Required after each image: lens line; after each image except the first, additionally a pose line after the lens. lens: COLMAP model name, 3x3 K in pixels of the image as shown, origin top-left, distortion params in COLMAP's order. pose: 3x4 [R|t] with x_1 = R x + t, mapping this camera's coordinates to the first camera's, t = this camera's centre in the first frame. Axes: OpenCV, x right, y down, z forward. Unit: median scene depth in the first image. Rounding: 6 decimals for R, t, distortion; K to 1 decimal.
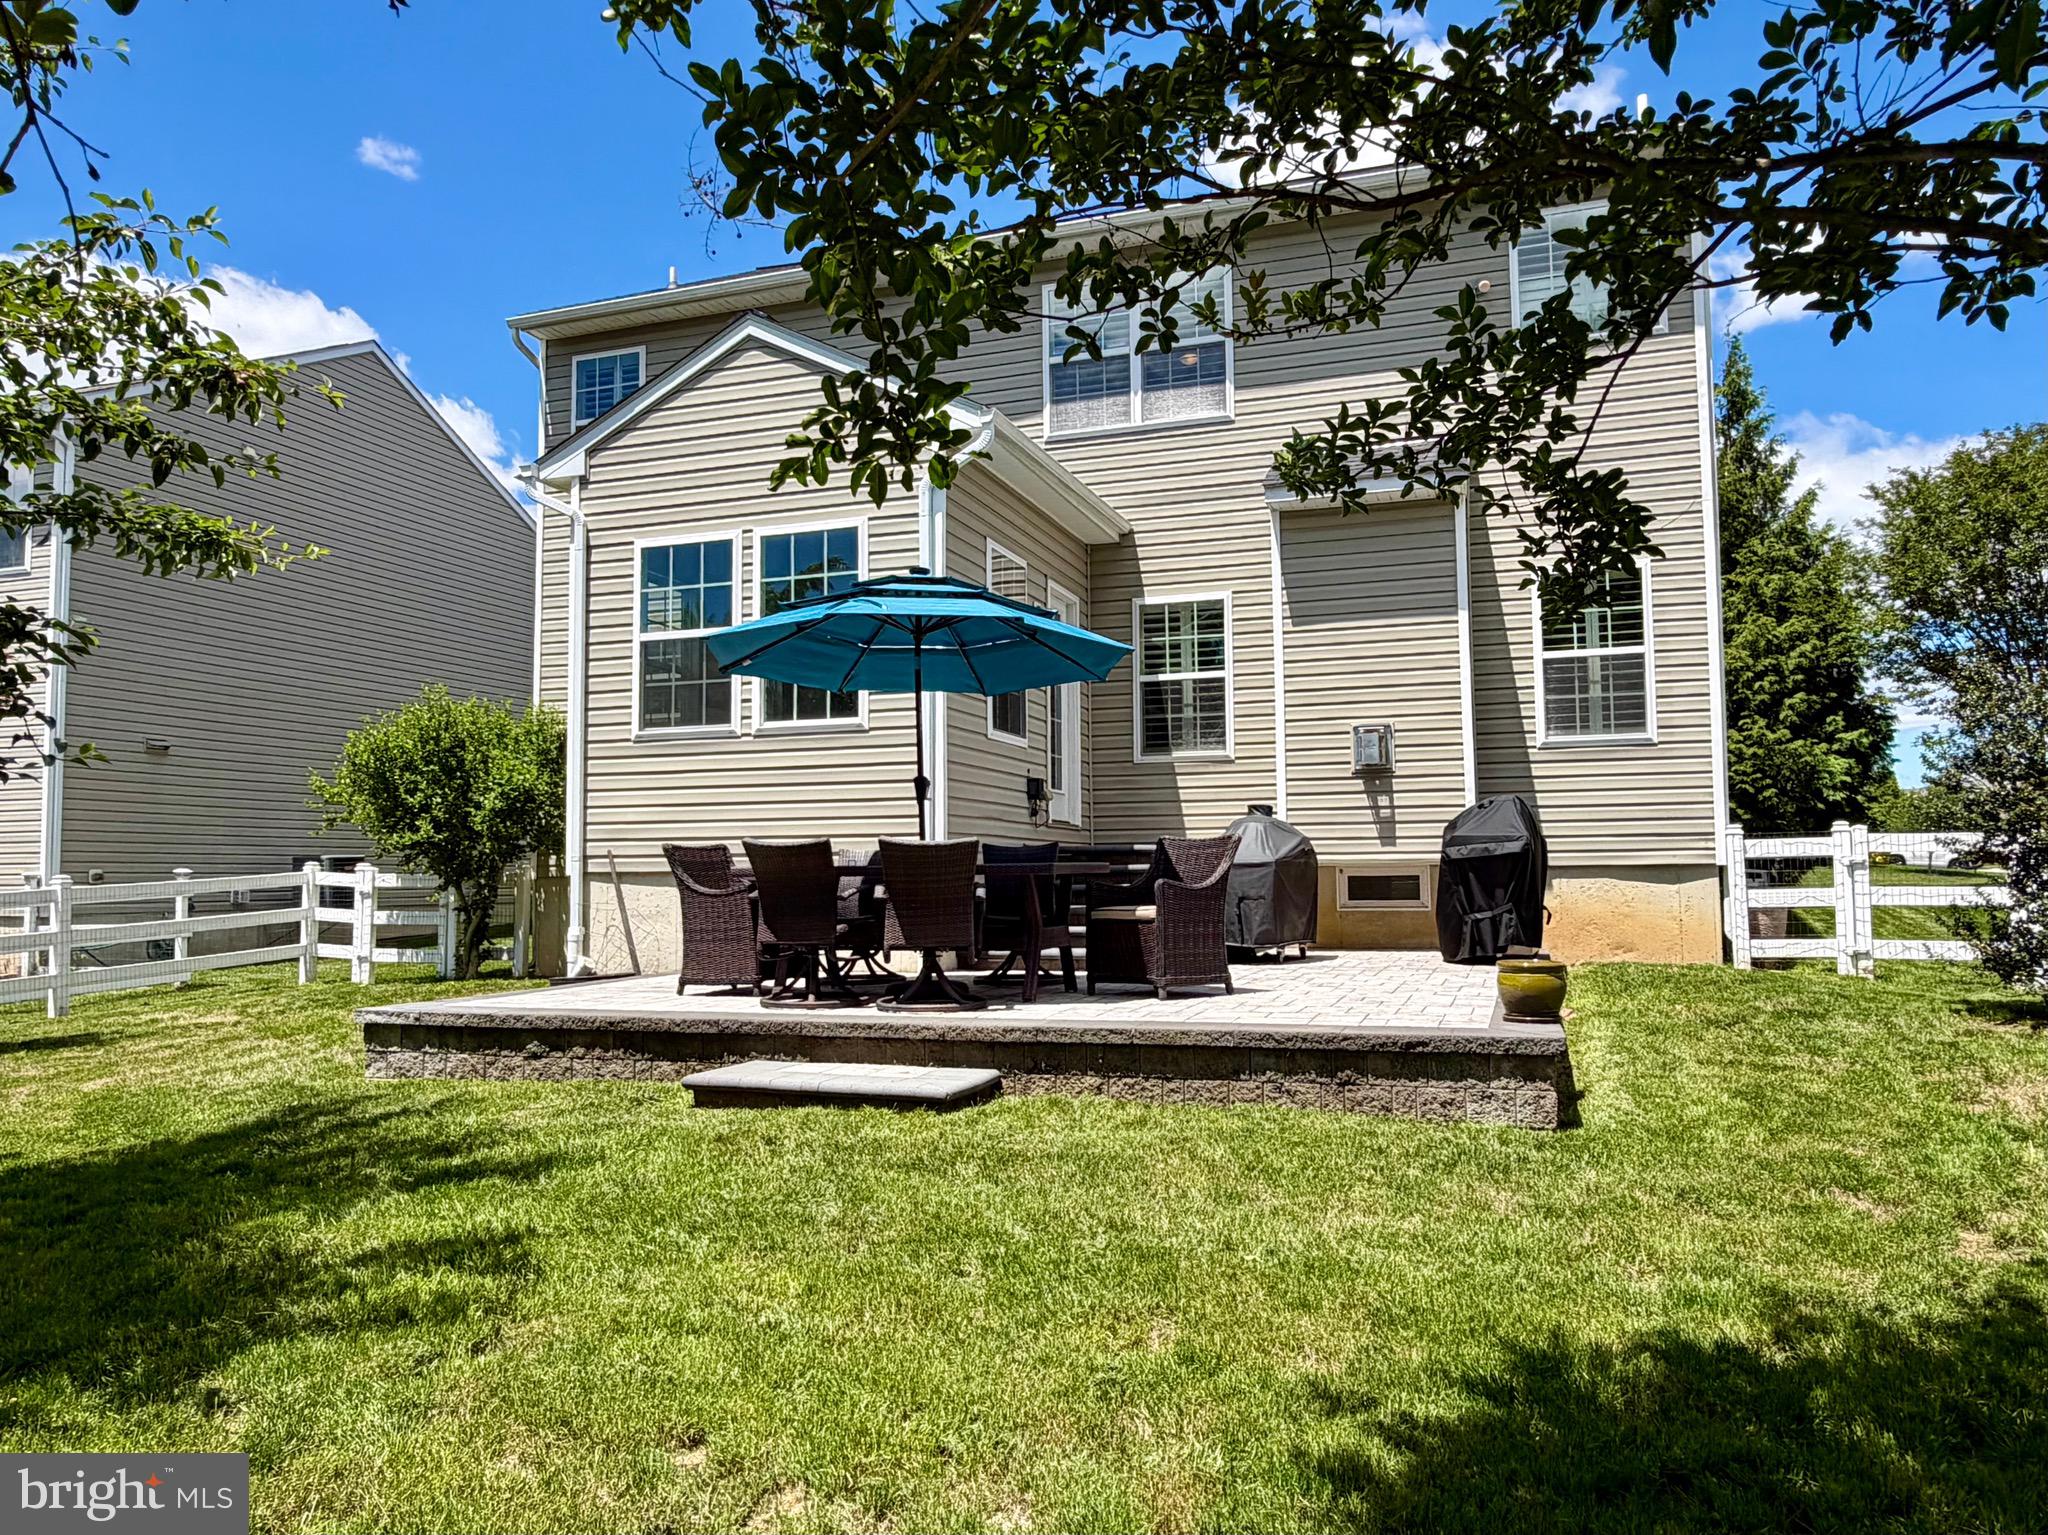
lens RADIAL K [[1397.3, 0, 1034.7], [0, 1397.3, 794.8], [0, 0, 1]] dist [-0.000909, 0.001076]
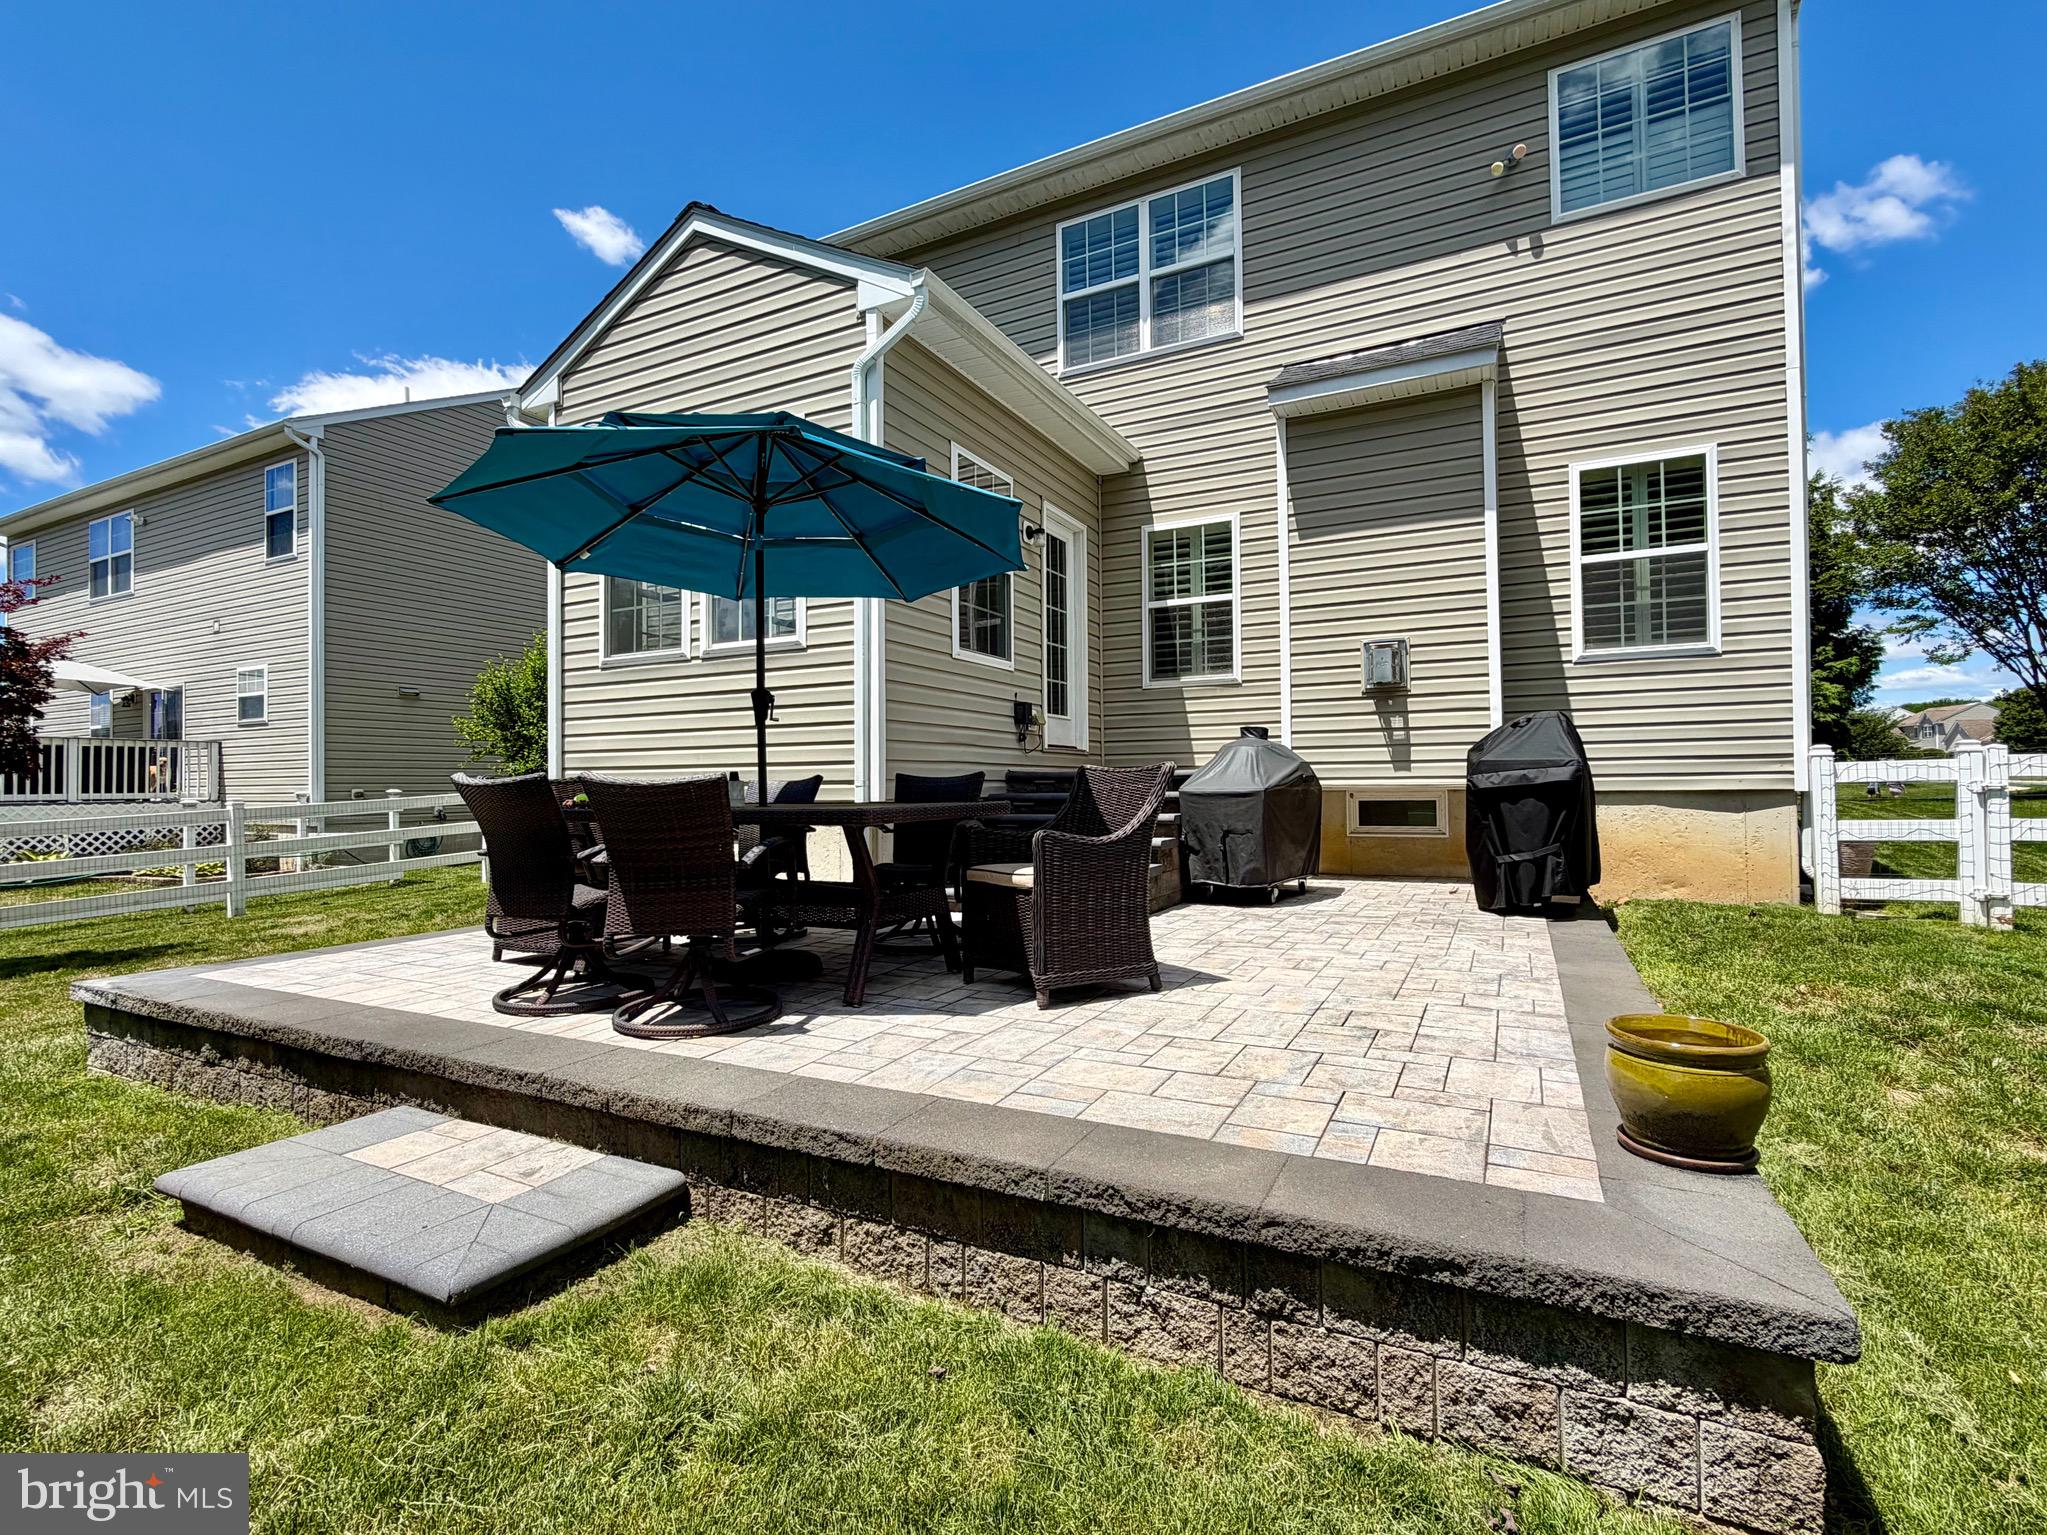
lens RADIAL K [[929.7, 0, 1031.7], [0, 929.7, 774.3], [0, 0, 1]] dist [0.002896, -0.001184]
pose [[0.990316, -0.003007, -0.138800, 0.101630], [0.009747, 0.998804, 0.047906, 0.007530], [0.138490, -0.048795, 0.989161, 0.377666]]
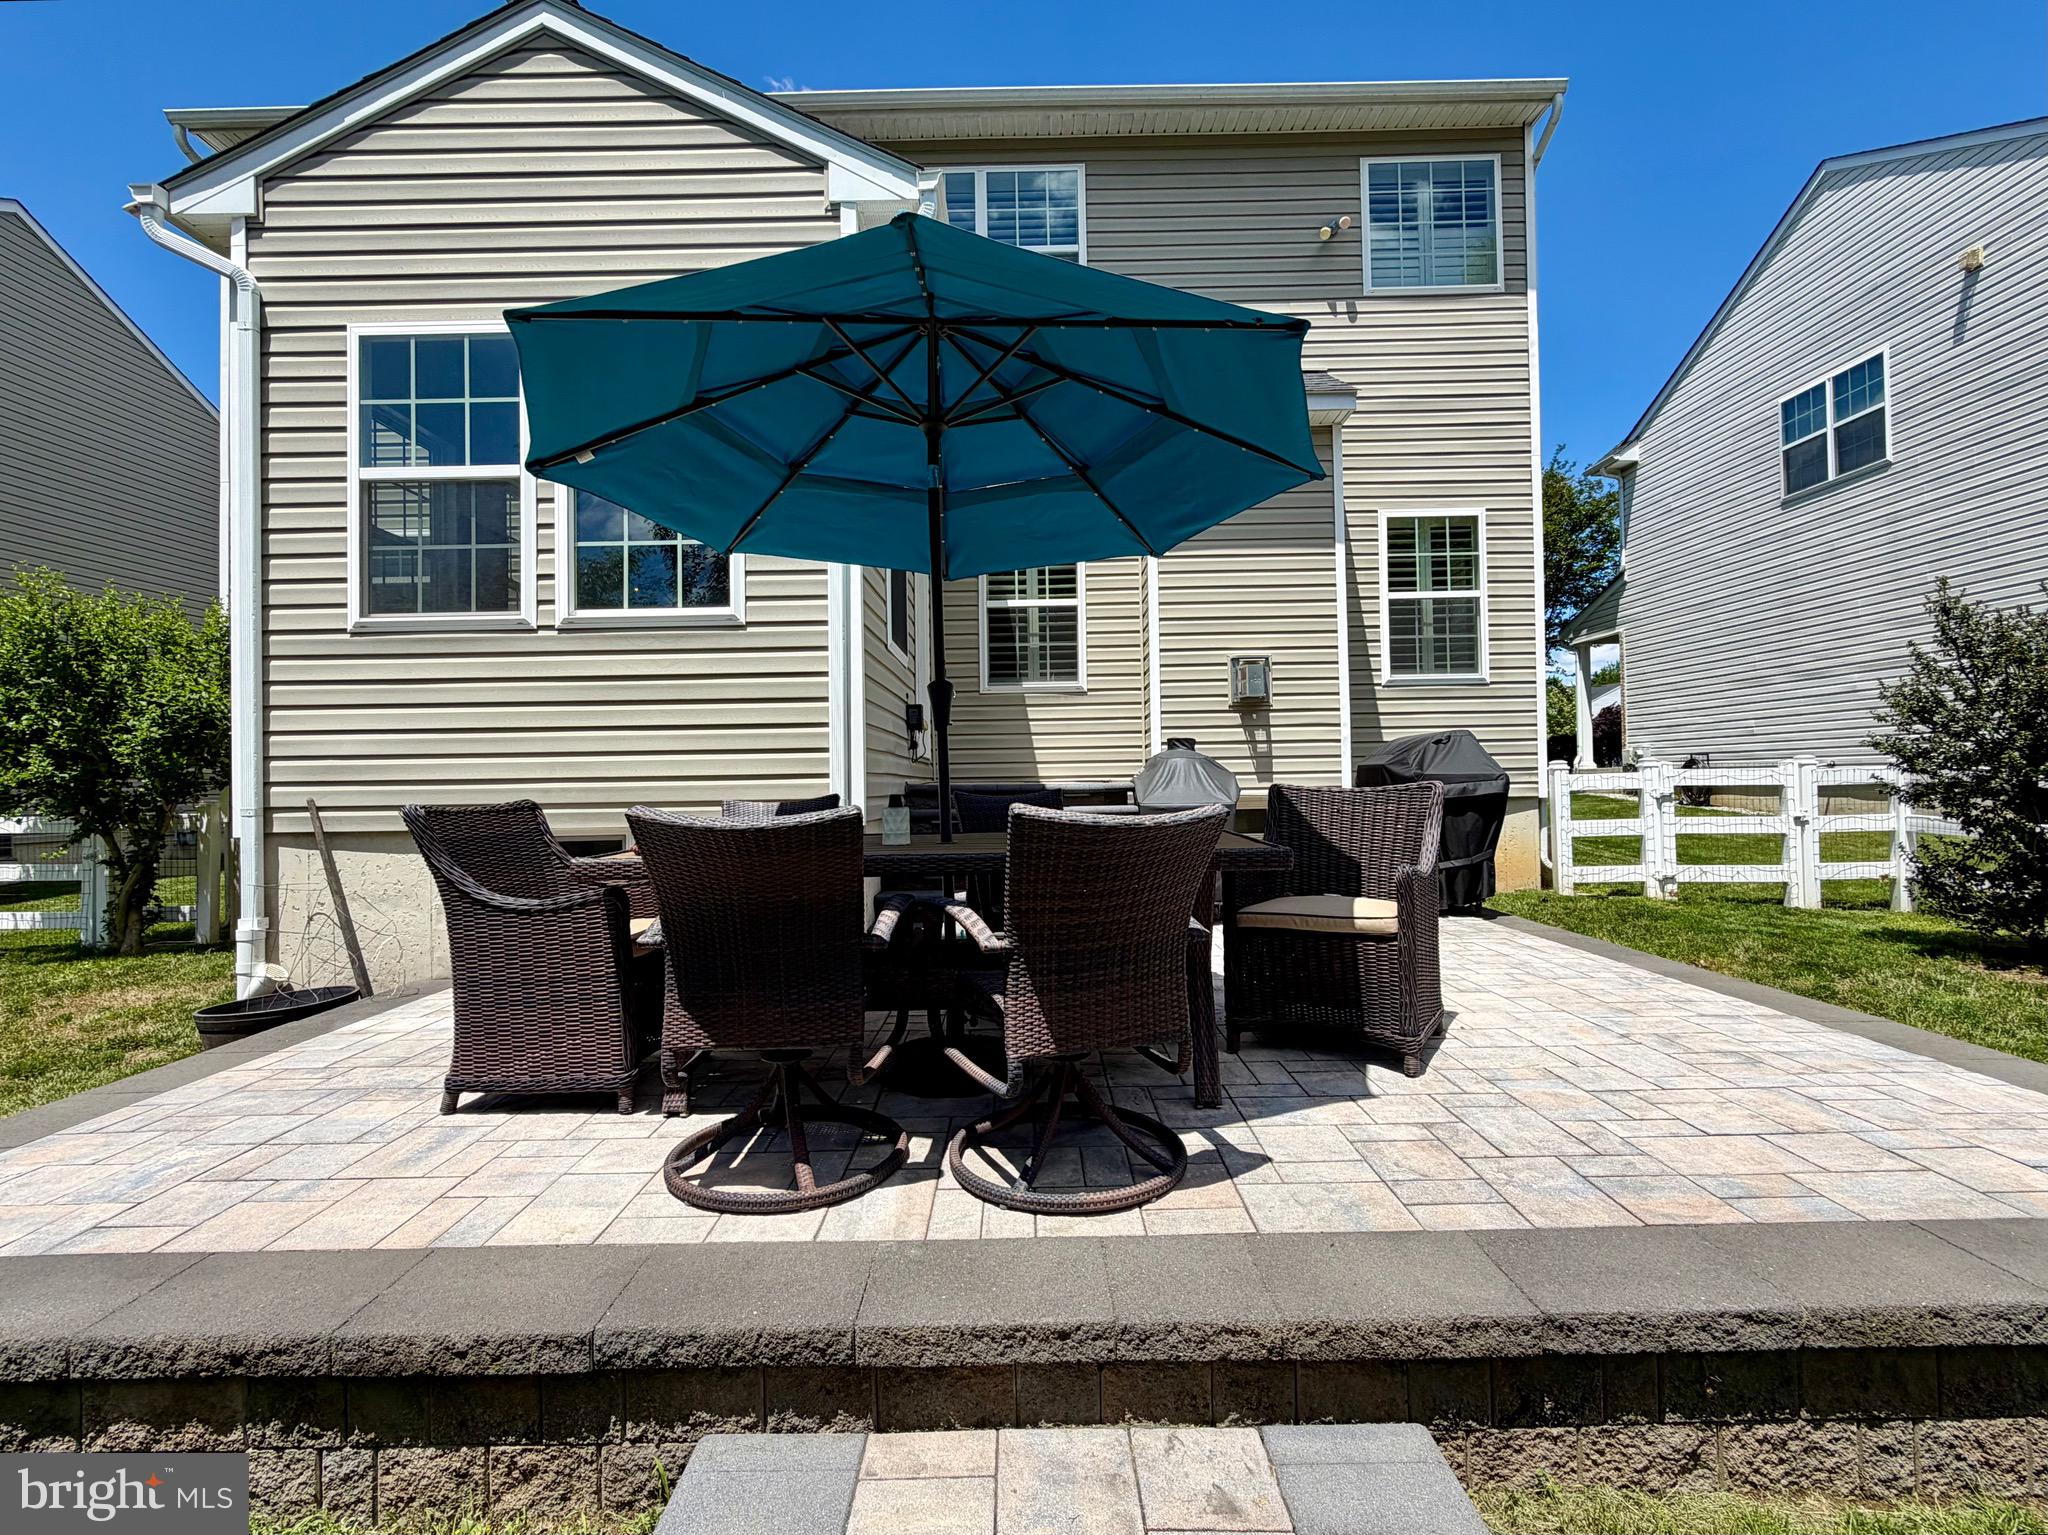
lens RADIAL K [[929.7, 0, 1018.8], [0, 929.7, 772.9], [0, 0, 1]] dist [0.001253, -0.000183]
pose [[0.948993, -0.003191, 0.315280, -0.124091], [-0.010474, 0.999078, 0.041638, 0.005626], [-0.315122, -0.042816, 0.948085, 0.470891]]
